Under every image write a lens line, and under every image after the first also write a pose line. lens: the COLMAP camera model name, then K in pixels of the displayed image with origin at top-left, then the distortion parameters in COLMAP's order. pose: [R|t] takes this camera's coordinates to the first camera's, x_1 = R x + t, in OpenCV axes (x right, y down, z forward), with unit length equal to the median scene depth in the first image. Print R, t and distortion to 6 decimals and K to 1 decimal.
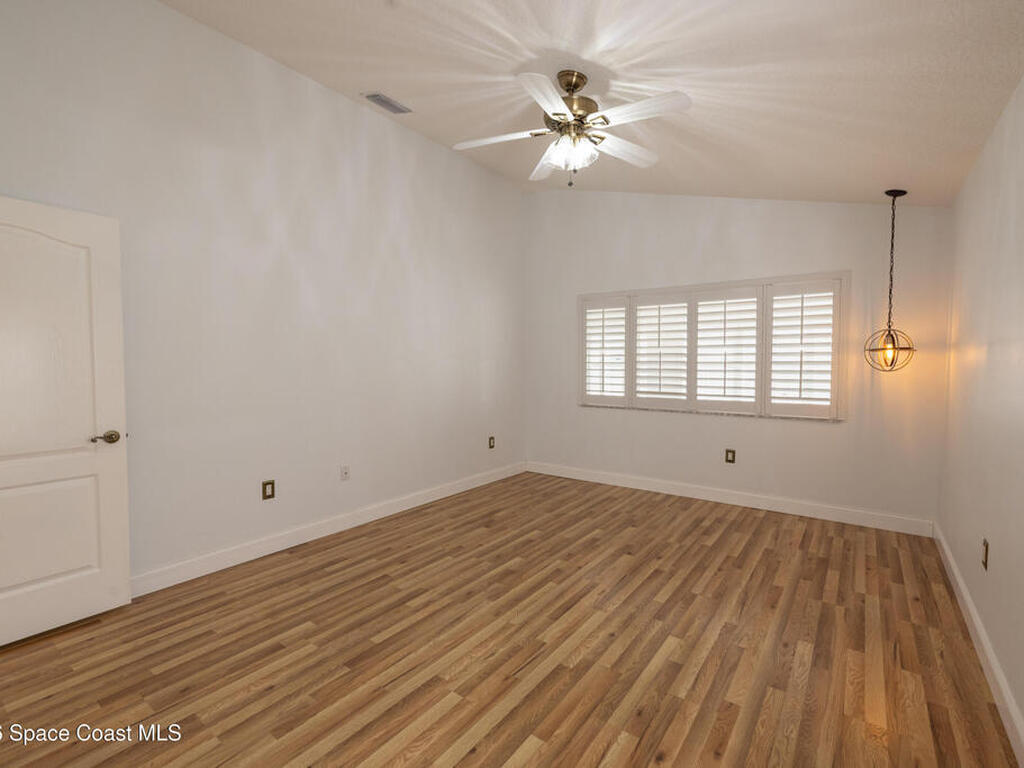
lens RADIAL K [[479.7, 0, 512.3], [0, 479.7, 378.4], [0, 0, 1]] dist [0.003156, -0.000076]
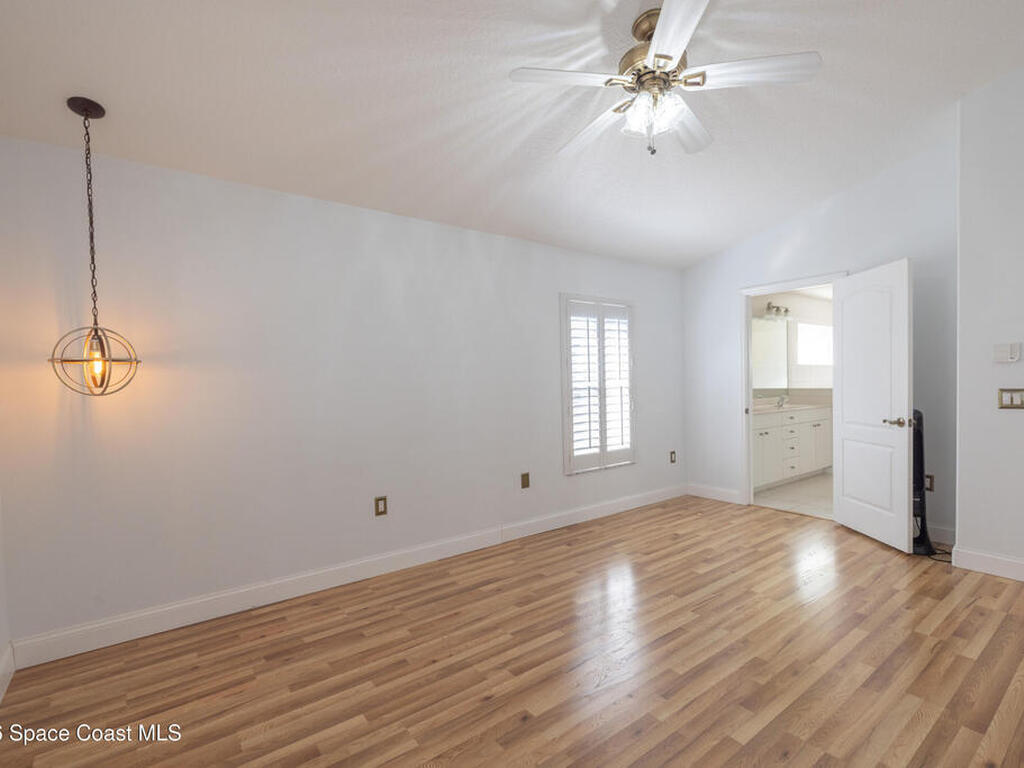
lens RADIAL K [[505.2, 0, 512.0], [0, 505.2, 384.0], [0, 0, 1]] dist [0.000360, 0.000740]
pose [[-0.958300, 0.013255, 0.285456, 0.086564], [0.026708, 0.998706, 0.043285, -0.045447], [-0.284513, 0.049104, -0.957414, 1.516697]]
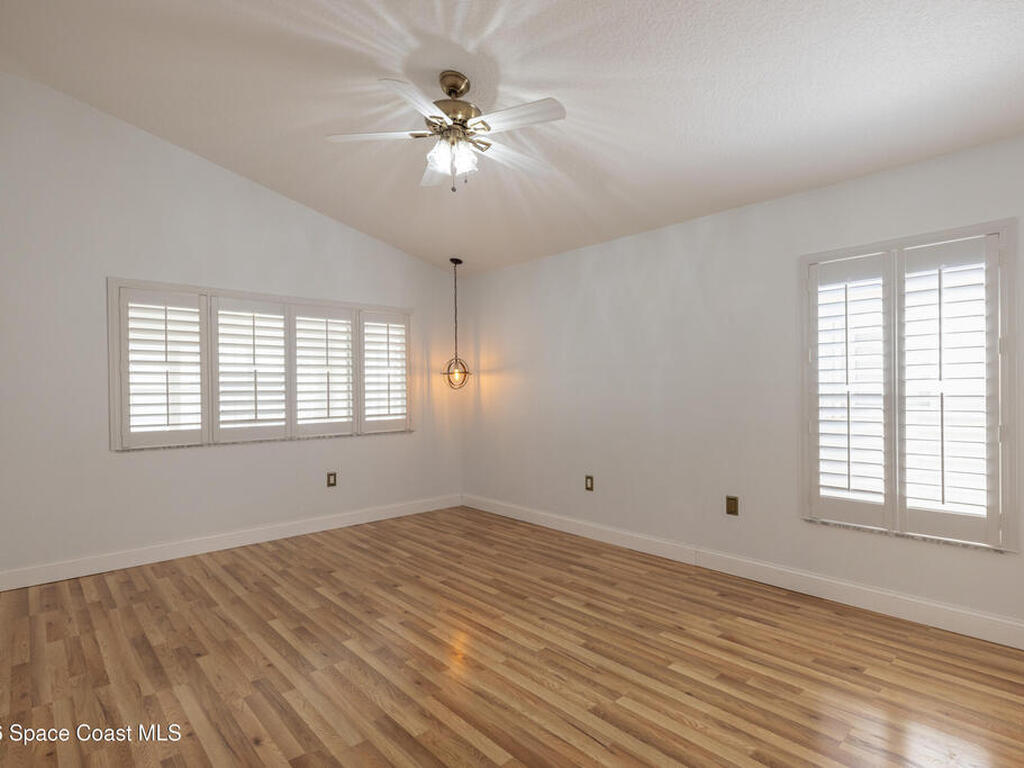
lens RADIAL K [[538.7, 0, 517.5], [0, 538.7, 388.4], [0, 0, 1]] dist [-0.005015, -0.000761]
pose [[0.201292, -0.002056, 0.979529, -0.710576], [0.042937, 0.999055, -0.006727, 0.001339], [-0.978590, 0.043412, 0.201190, 0.535109]]
